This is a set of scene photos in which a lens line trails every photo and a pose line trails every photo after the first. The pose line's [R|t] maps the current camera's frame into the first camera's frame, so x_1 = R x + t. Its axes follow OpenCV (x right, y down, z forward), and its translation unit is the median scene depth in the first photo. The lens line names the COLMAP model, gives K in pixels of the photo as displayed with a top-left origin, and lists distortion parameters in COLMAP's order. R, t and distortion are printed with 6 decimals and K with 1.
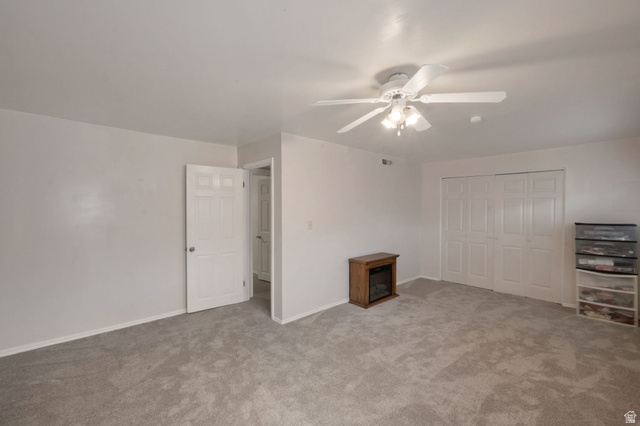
lens RADIAL K [[278.2, 0, 320.6], [0, 278.2, 209.3], [0, 0, 1]] dist [-0.000132, -0.000784]
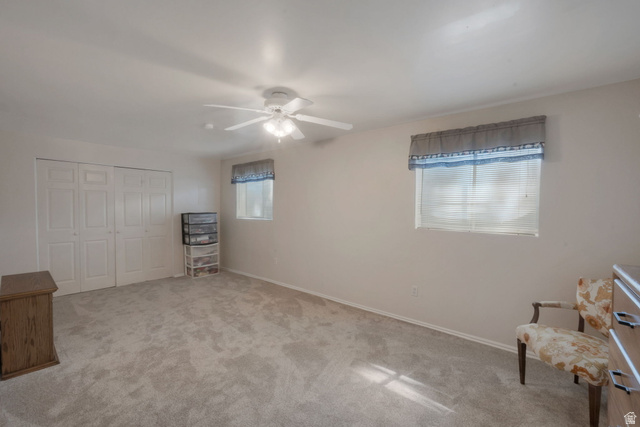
lens RADIAL K [[278.2, 0, 319.9], [0, 278.2, 216.4], [0, 0, 1]] dist [-0.000132, -0.000784]
pose [[-0.128762, -0.042837, 0.990750, -0.571950], [-0.009748, 0.999073, 0.041930, 0.002708], [-0.991628, -0.004259, -0.129060, 0.579607]]
